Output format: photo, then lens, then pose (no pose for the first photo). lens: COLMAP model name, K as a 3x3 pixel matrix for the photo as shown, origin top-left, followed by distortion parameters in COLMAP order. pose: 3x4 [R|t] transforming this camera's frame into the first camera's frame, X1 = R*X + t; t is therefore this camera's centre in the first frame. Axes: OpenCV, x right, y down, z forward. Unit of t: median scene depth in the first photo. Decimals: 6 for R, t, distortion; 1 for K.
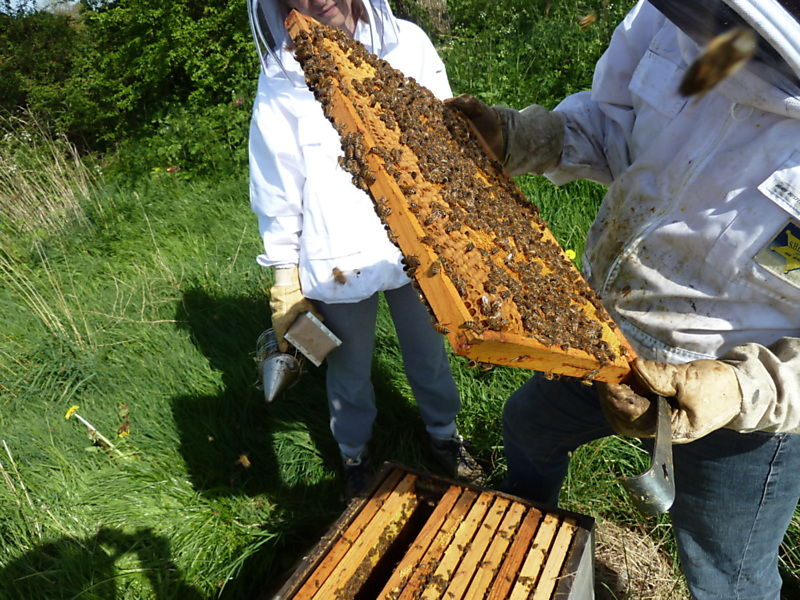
lens RADIAL K [[604.2, 0, 401.8], [0, 604.2, 290.3], [0, 0, 1]] dist [-0.028375, -0.001725]
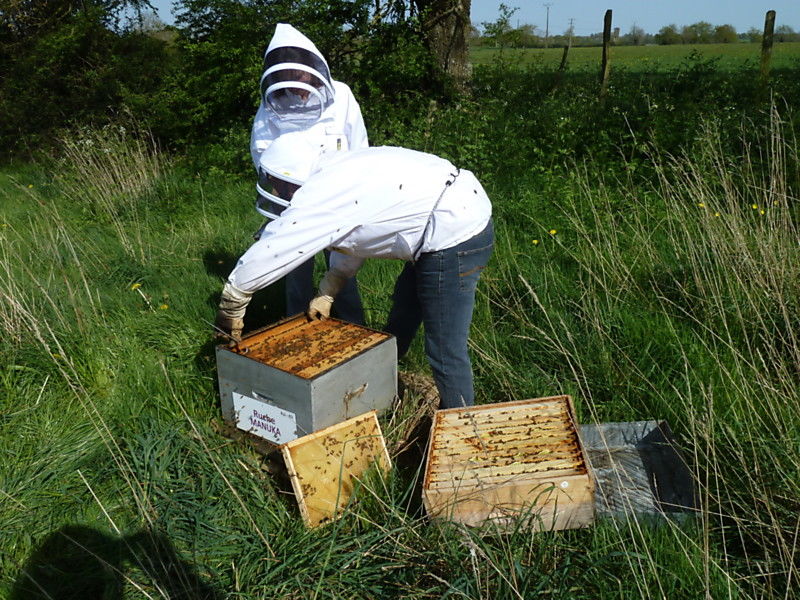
lens RADIAL K [[604.2, 0, 401.8], [0, 604.2, 290.3], [0, 0, 1]] dist [-0.028375, -0.001725]
pose [[0.985787, 0.158402, -0.055976, 0.077598], [-0.162744, 0.983076, -0.084124, 0.075710], [0.041703, 0.092038, 0.994882, -0.182954]]
